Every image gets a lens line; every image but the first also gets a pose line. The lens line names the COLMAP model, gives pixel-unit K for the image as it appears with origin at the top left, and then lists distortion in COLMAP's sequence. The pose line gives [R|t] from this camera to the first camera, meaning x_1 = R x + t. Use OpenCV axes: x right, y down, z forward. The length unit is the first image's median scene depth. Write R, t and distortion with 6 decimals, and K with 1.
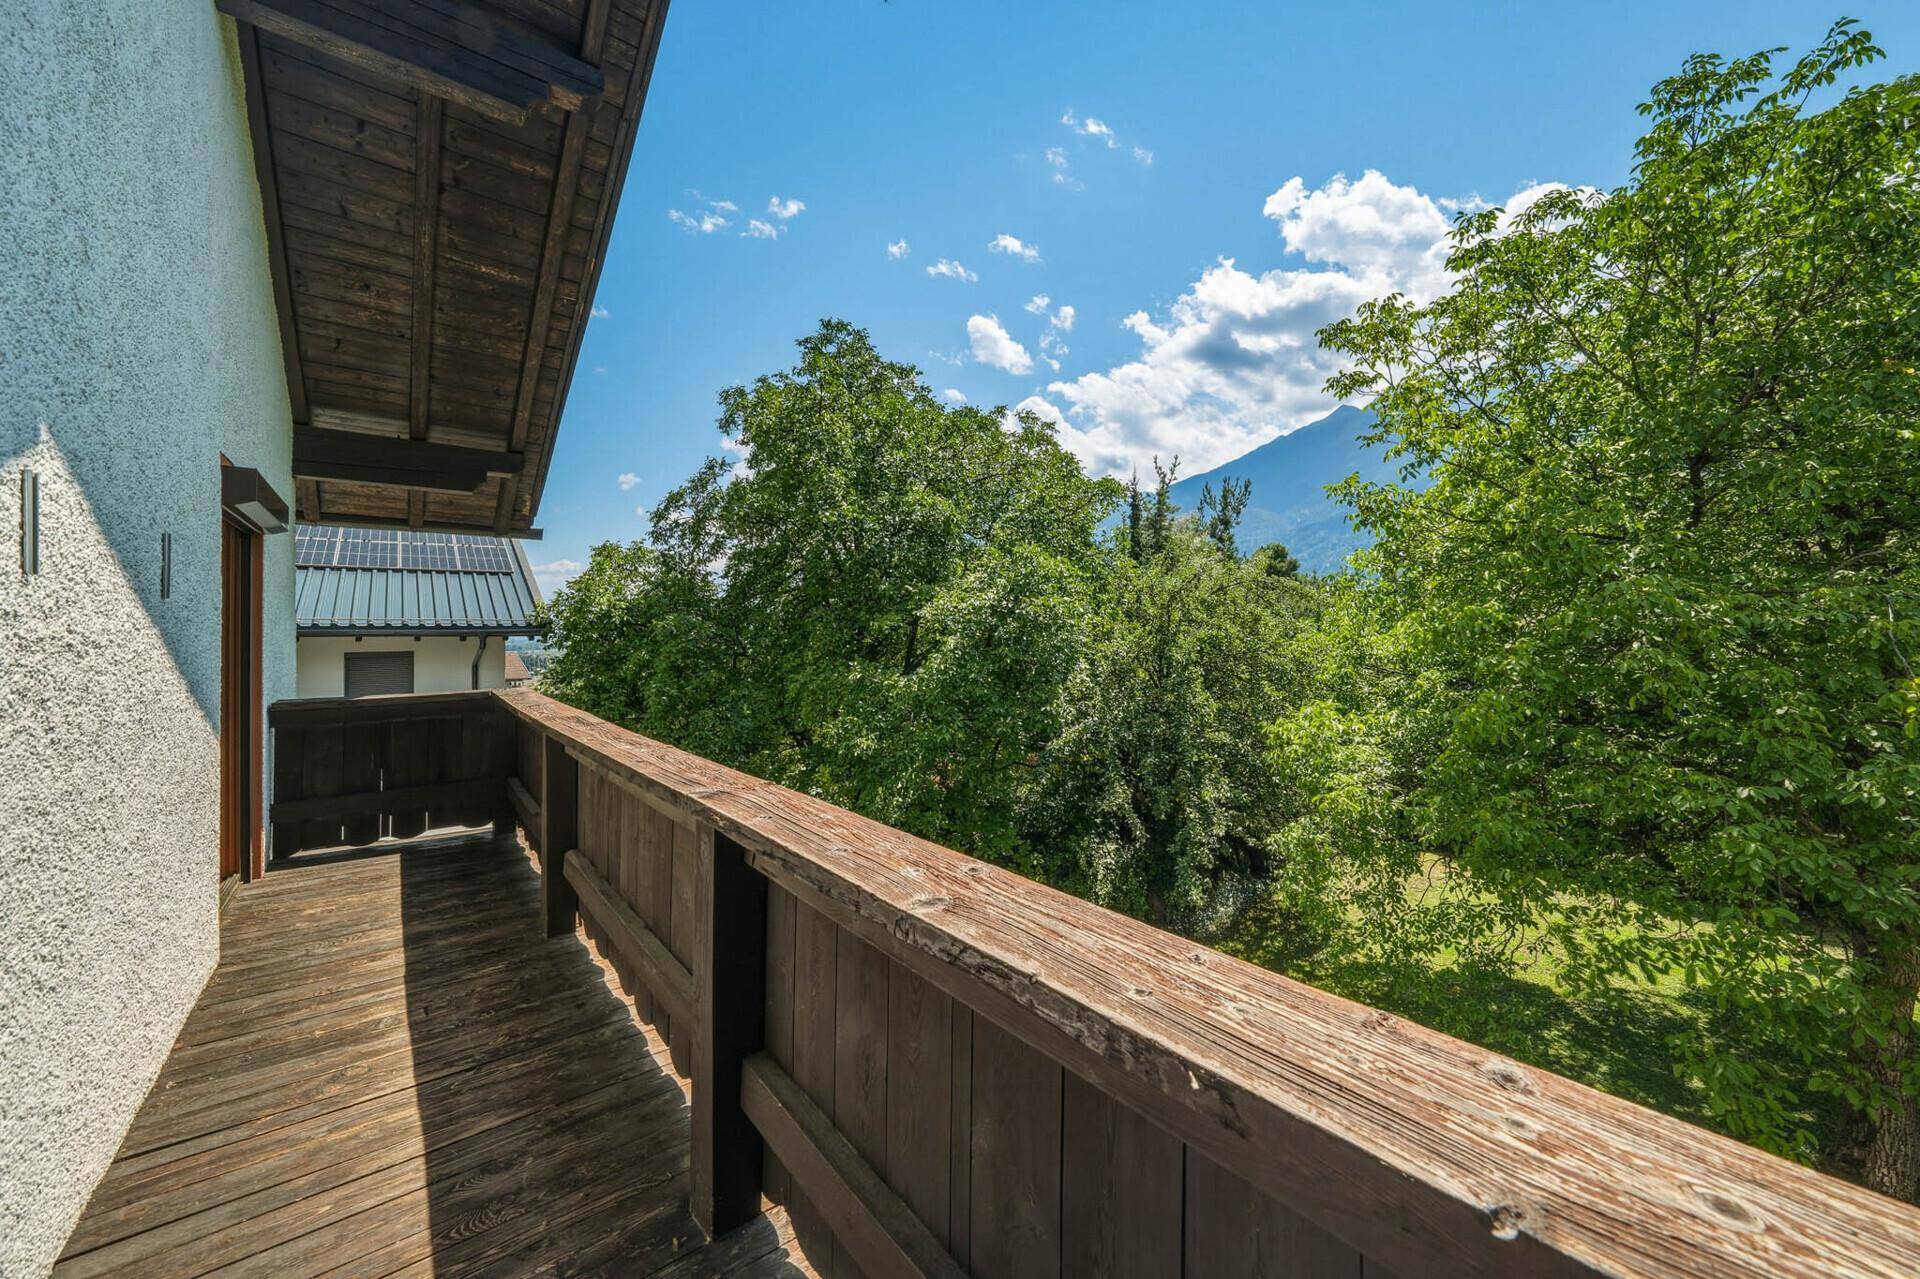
lens RADIAL K [[688.4, 0, 961.7], [0, 688.4, 631.1], [0, 0, 1]] dist [-0.001288, 0.000121]
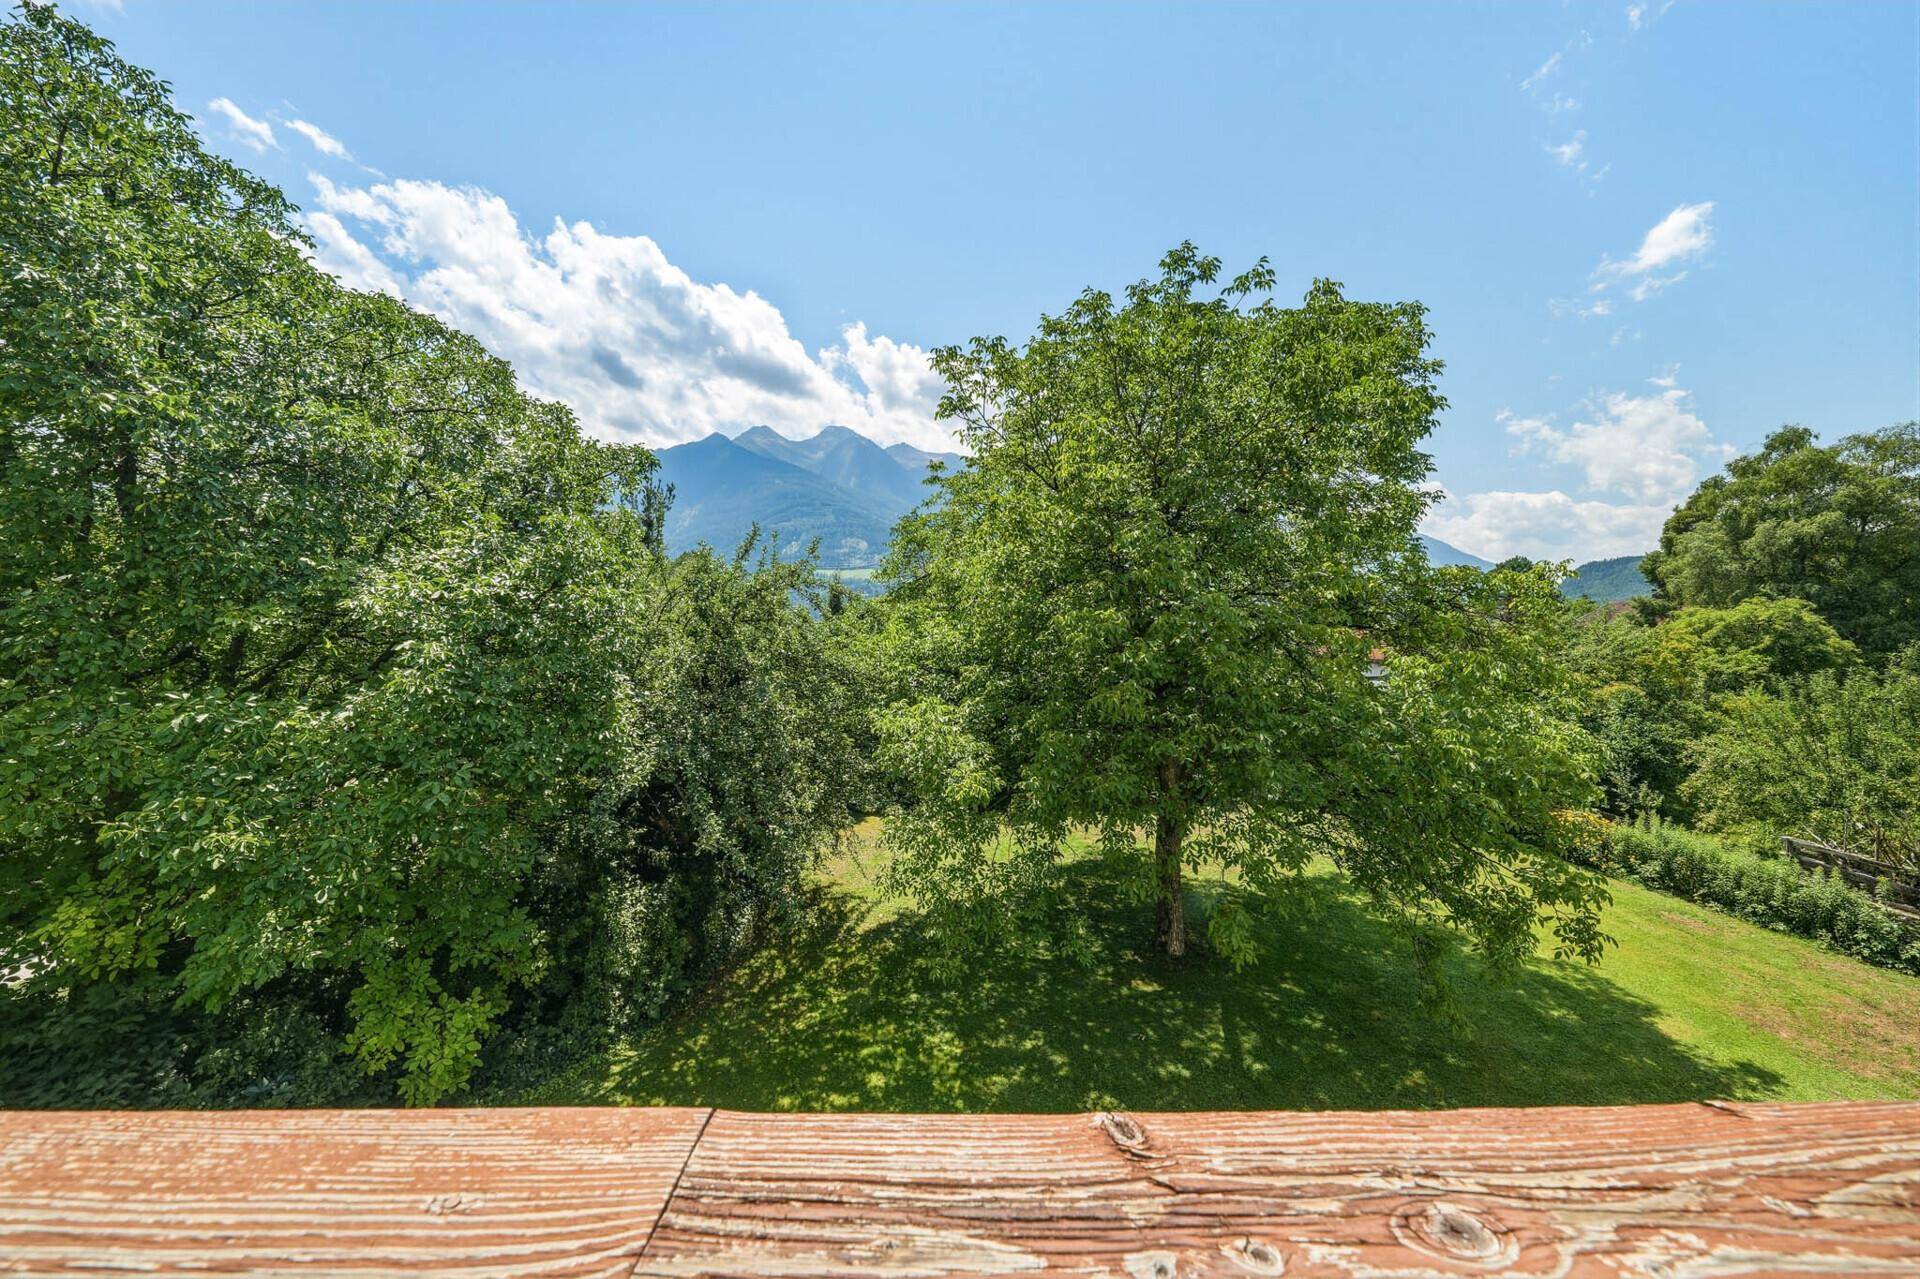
lens RADIAL K [[652.6, 0, 960.0], [0, 652.6, 639.5], [0, 0, 1]] dist [-0.000993, 0.000006]
pose [[0.639938, -0.008297, 0.768382, -0.157270], [0.003205, 0.999962, 0.008128, 0.003043], [-0.768420, -0.002739, 0.639940, 0.221475]]
